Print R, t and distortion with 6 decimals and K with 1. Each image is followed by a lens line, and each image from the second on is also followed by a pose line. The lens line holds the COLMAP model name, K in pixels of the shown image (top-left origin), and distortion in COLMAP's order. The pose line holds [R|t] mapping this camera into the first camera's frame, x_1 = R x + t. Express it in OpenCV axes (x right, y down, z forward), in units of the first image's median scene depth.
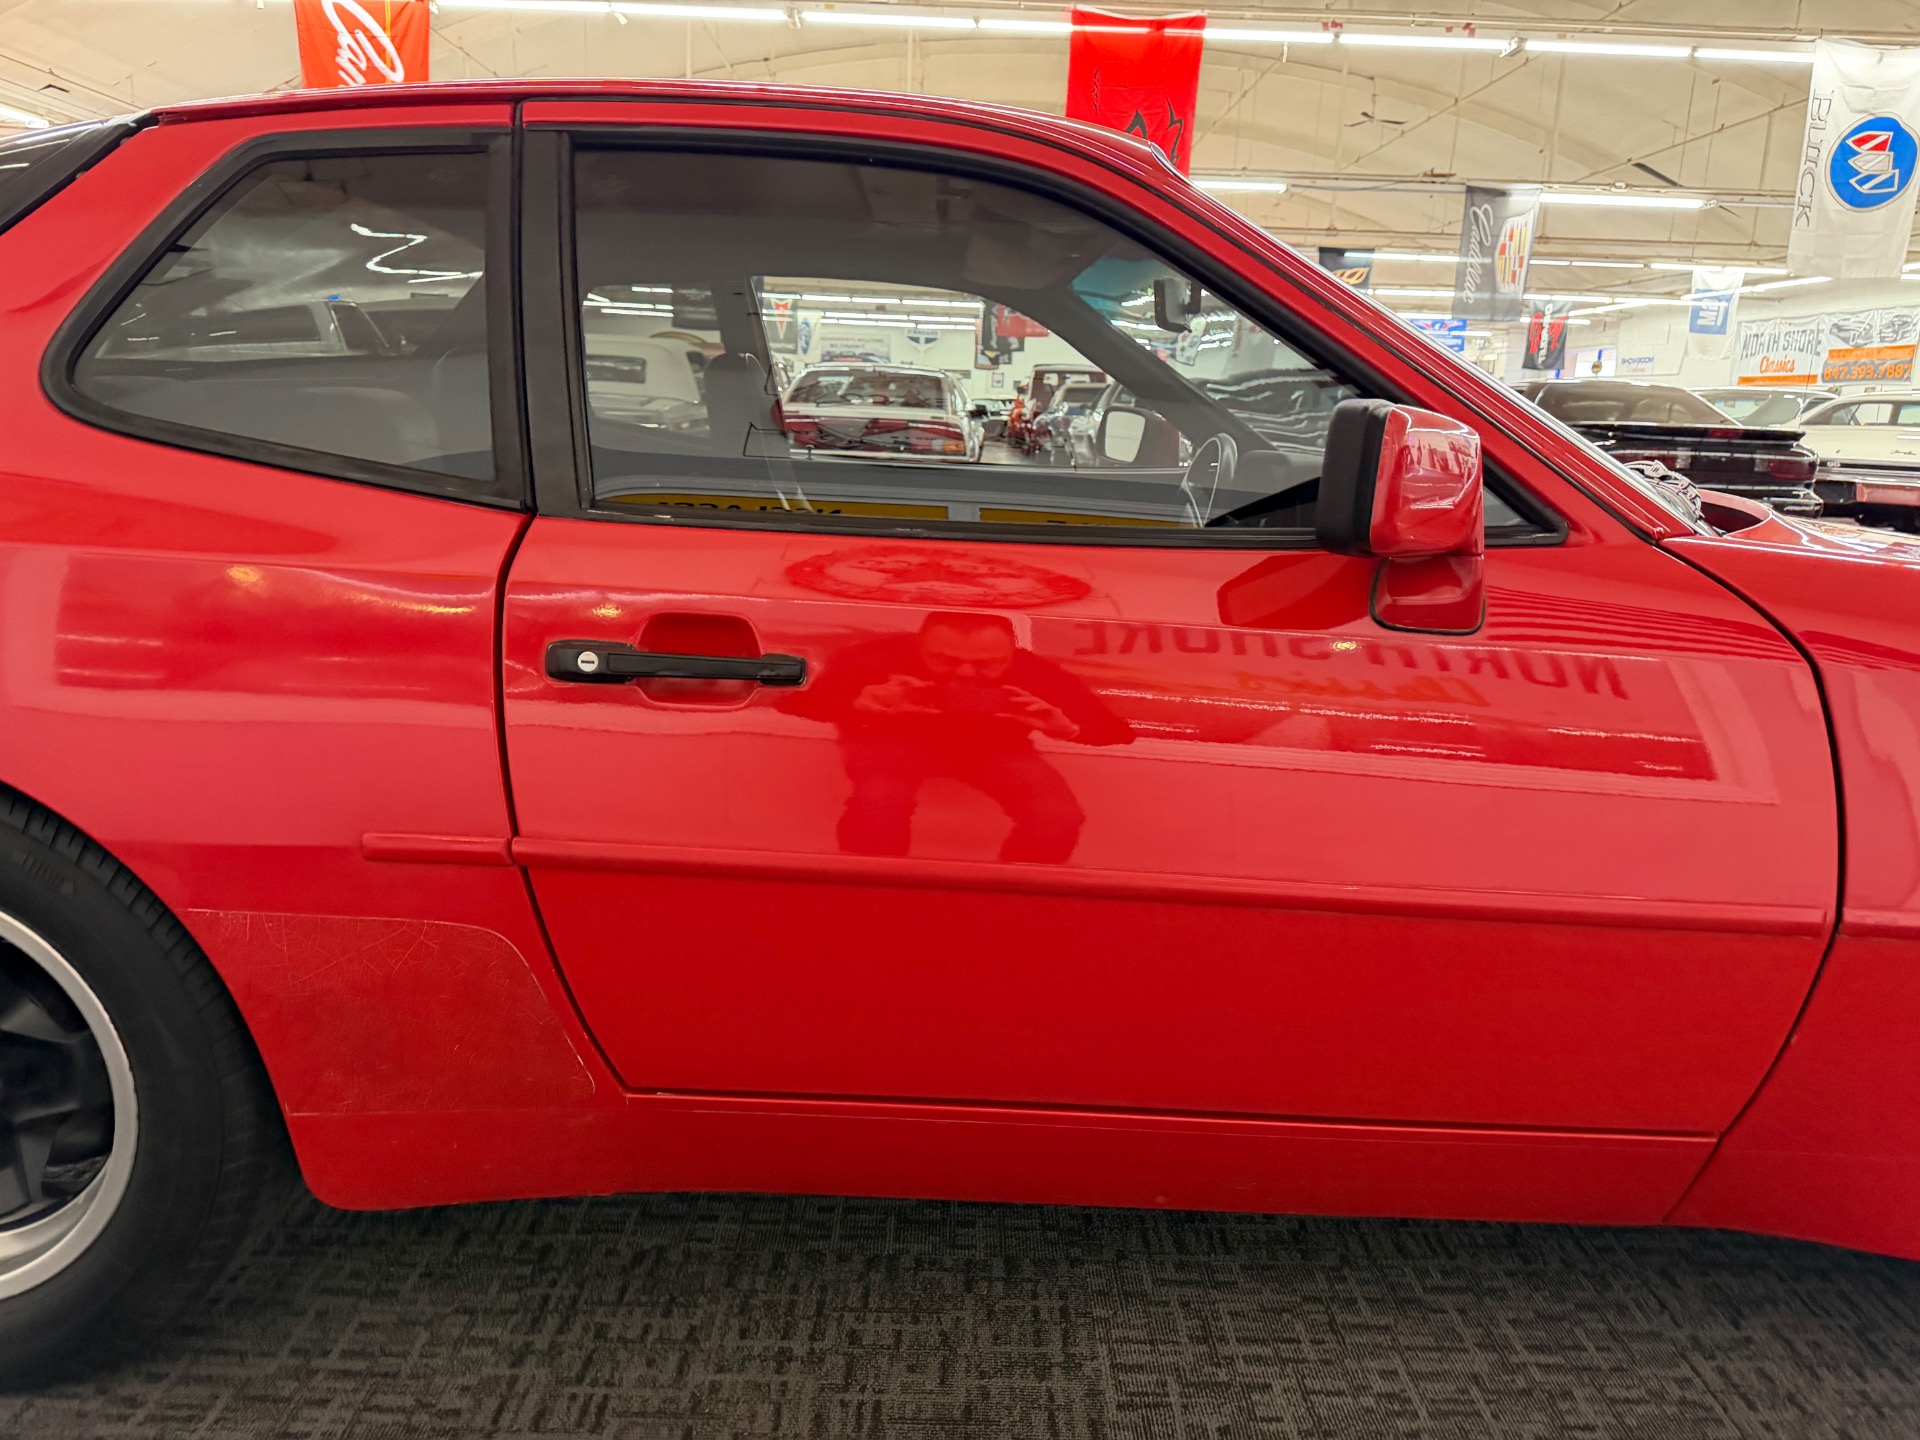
lens RADIAL K [[1375.3, 0, 957.8], [0, 1375.3, 708.6], [0, 0, 1]] dist [0.011070, -0.013118]
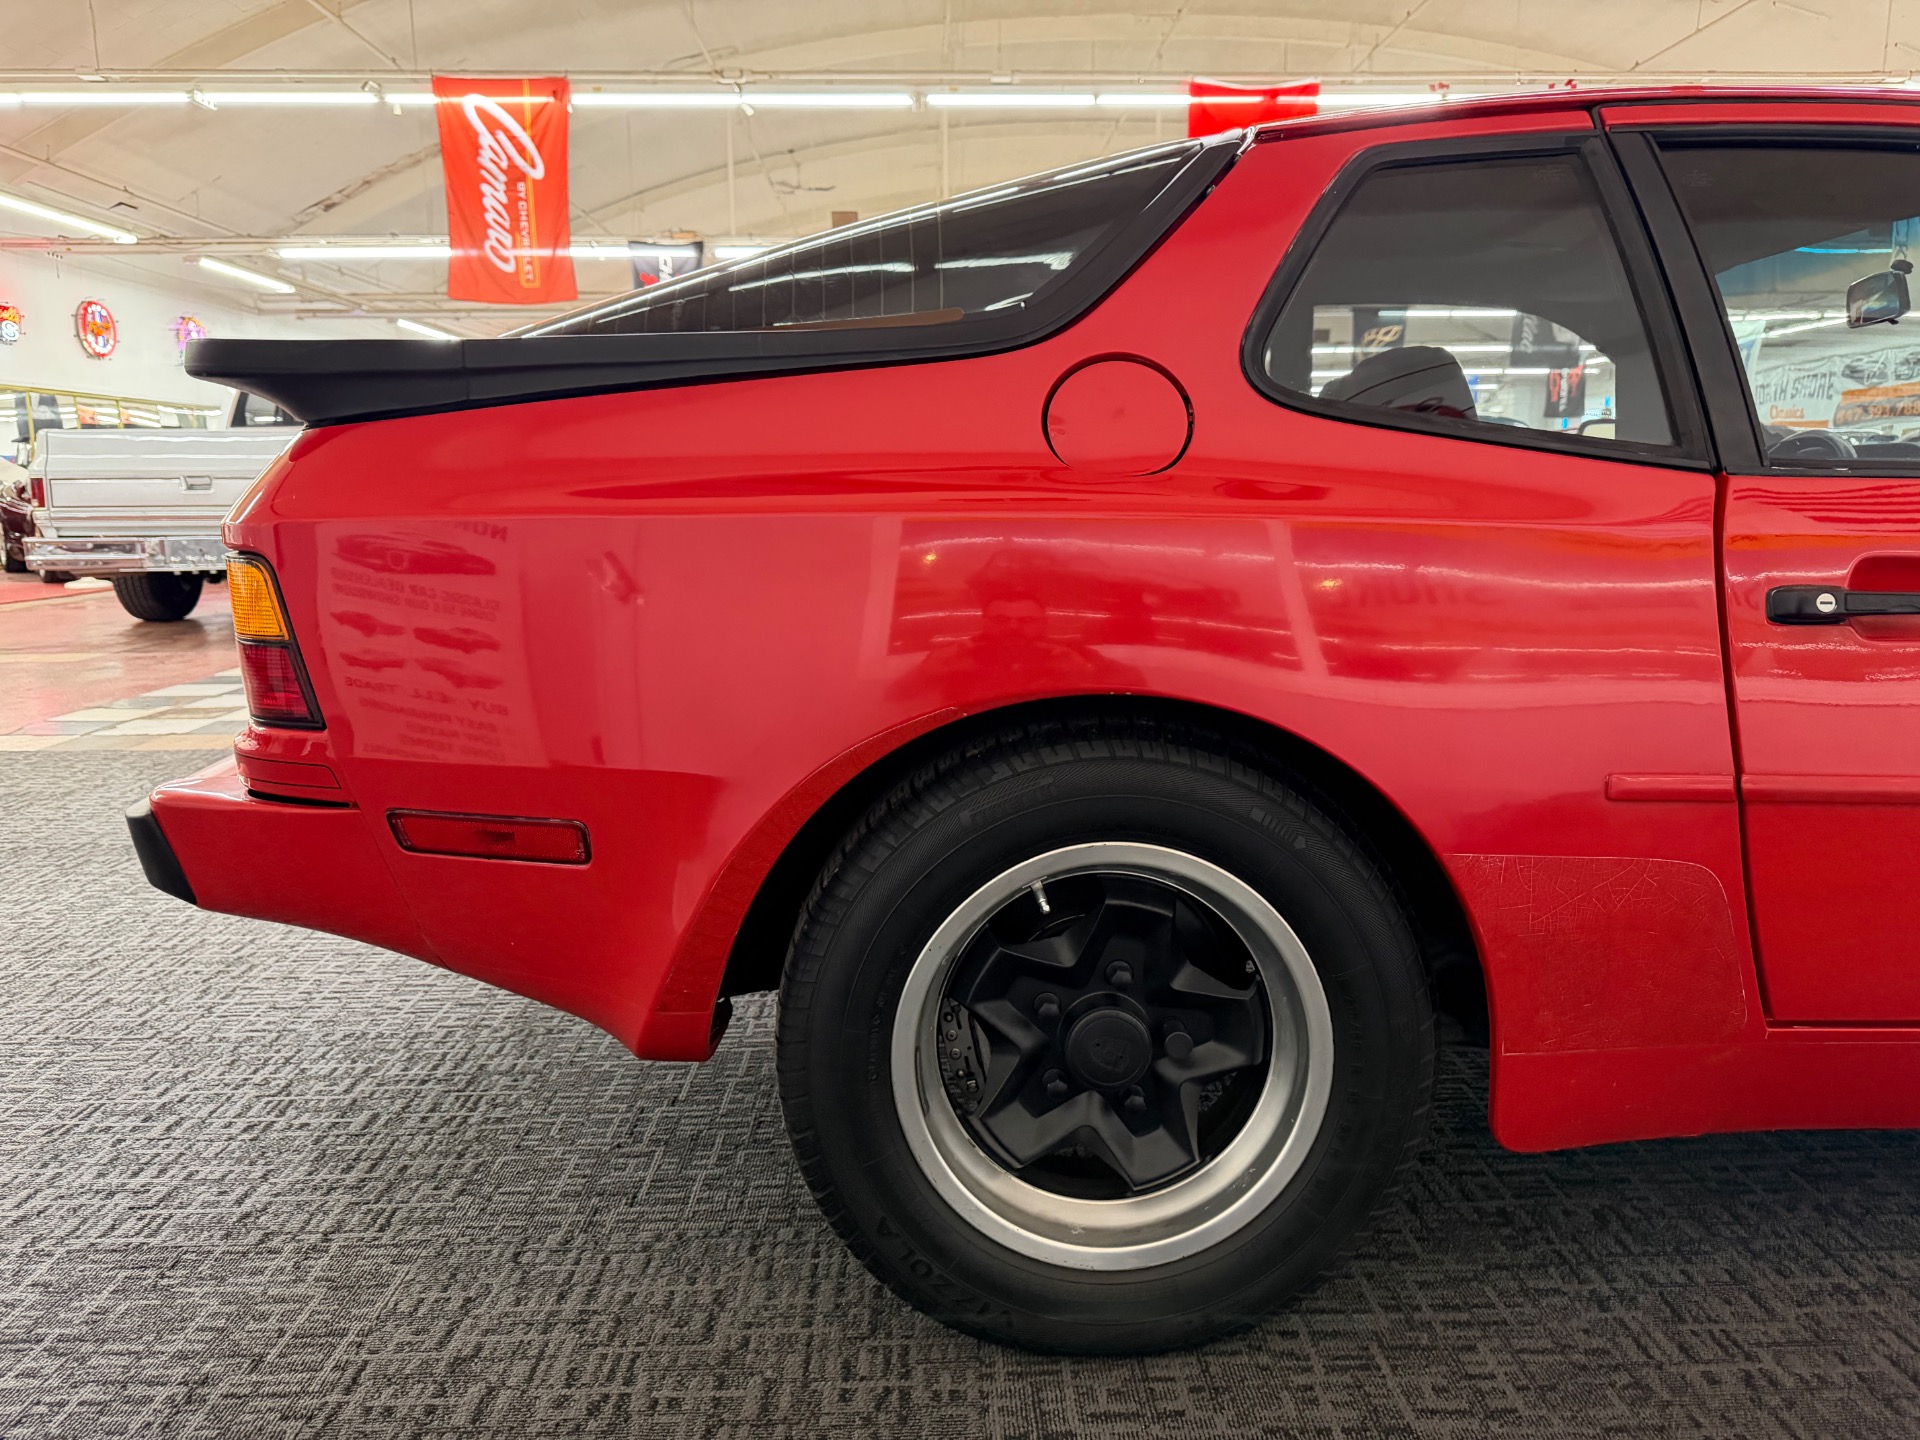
lens RADIAL K [[1375.3, 0, 959.2], [0, 1375.3, 719.6], [0, 0, 1]] dist [0.011070, -0.013118]
pose [[0.998879, -0.046200, 0.010327, -0.118203], [0.046634, 0.997820, -0.046703, 0.009069], [-0.008146, 0.047132, 0.998855, -0.007213]]
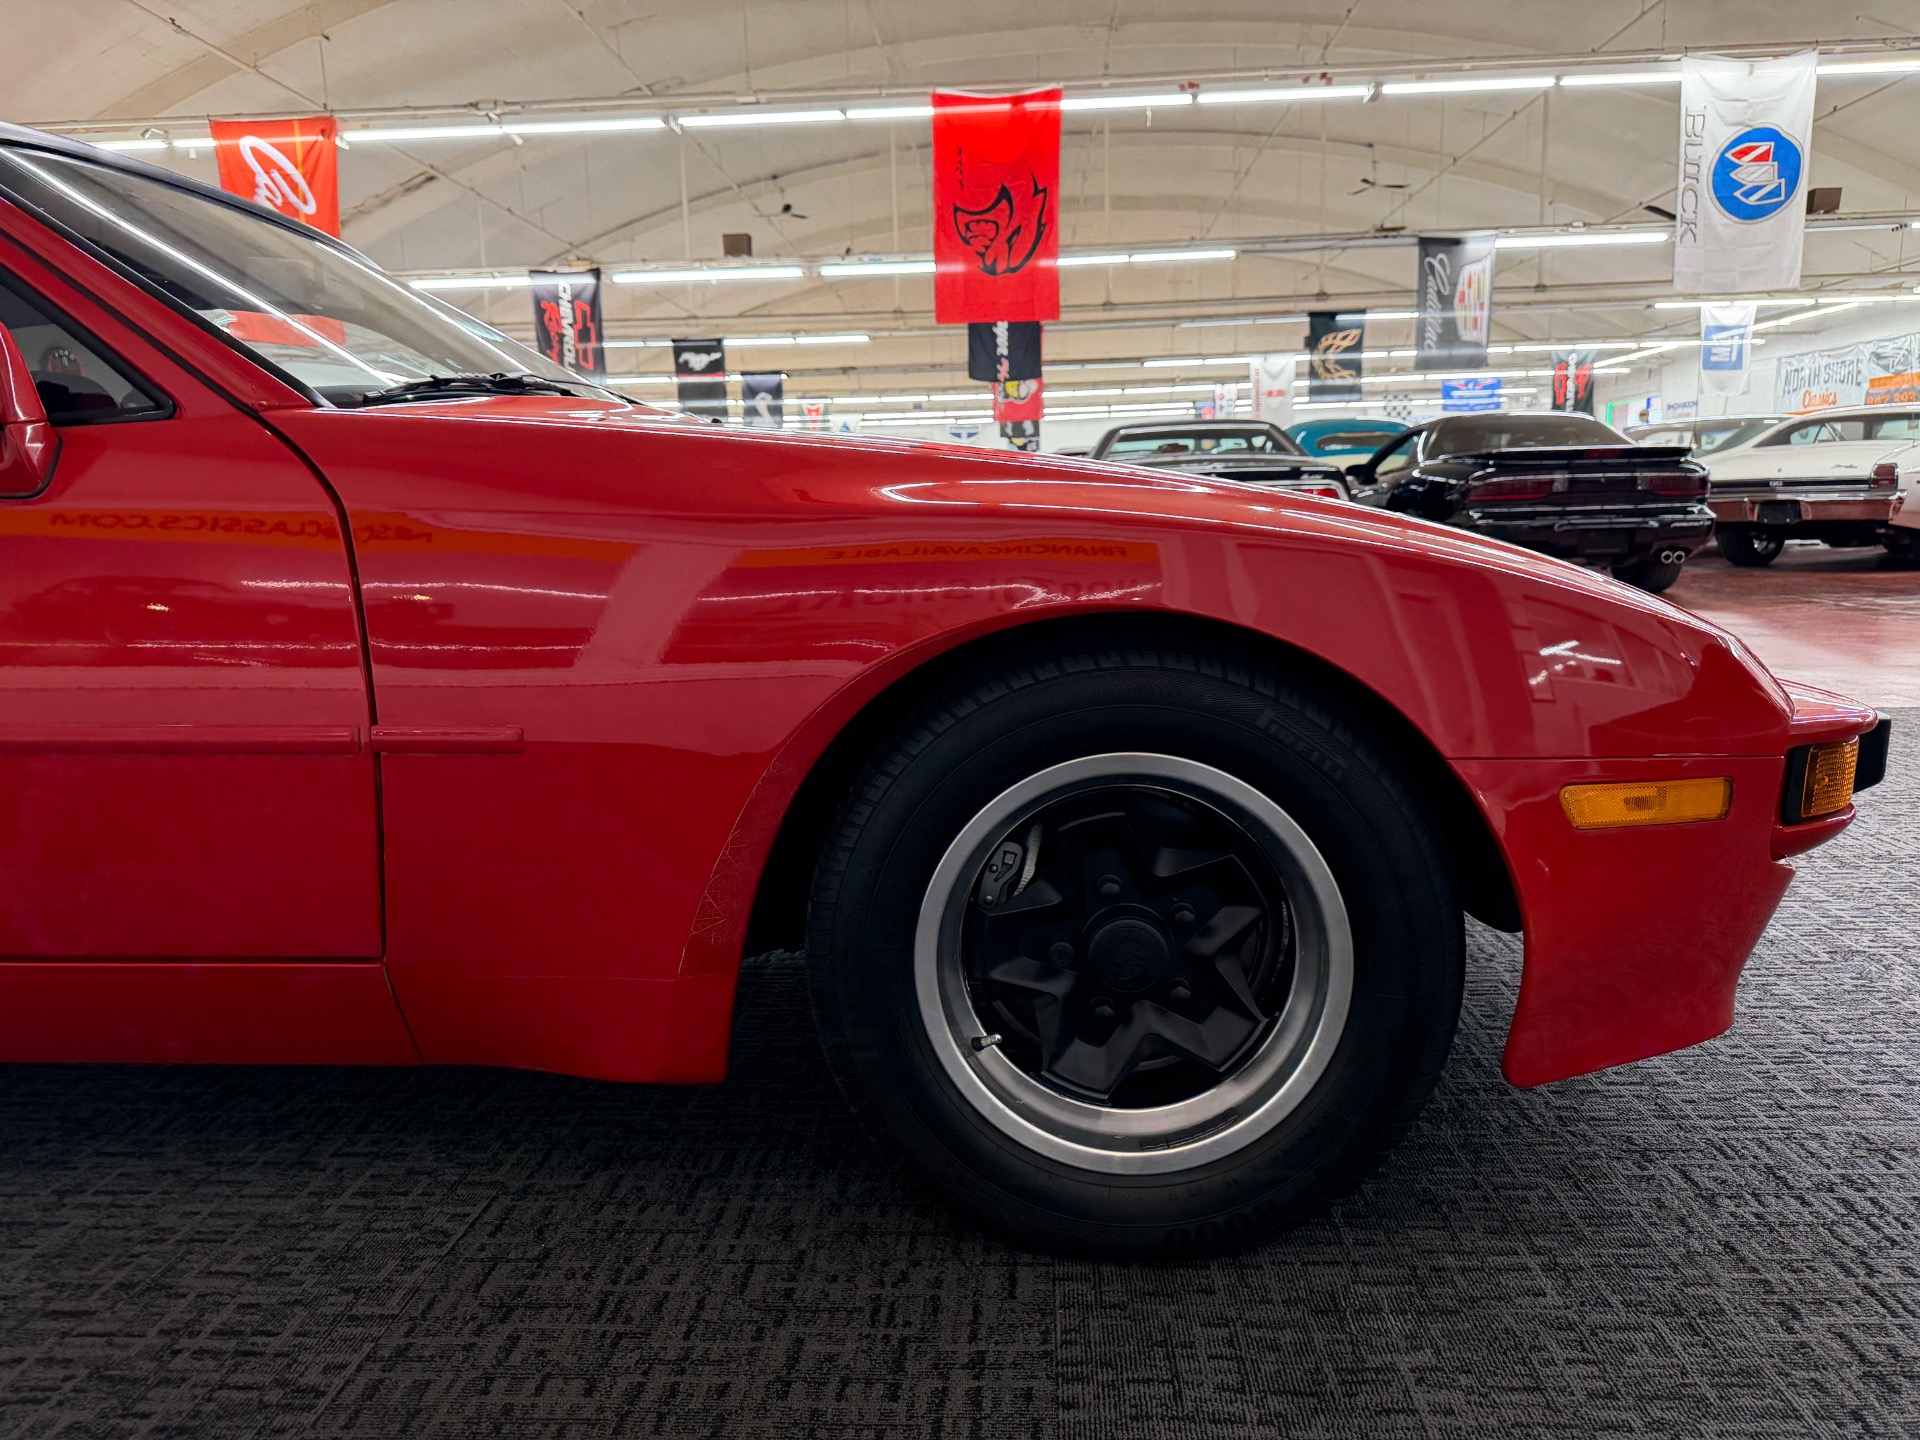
lens RADIAL K [[1375.3, 0, 953.5], [0, 1375.3, 729.8], [0, 0, 1]] dist [0.011070, -0.013118]
pose [[0.995410, -0.049502, -0.081905, 0.155022], [0.044853, 0.997328, -0.057656, 0.030152], [0.084541, 0.053718, 0.994971, -0.005251]]
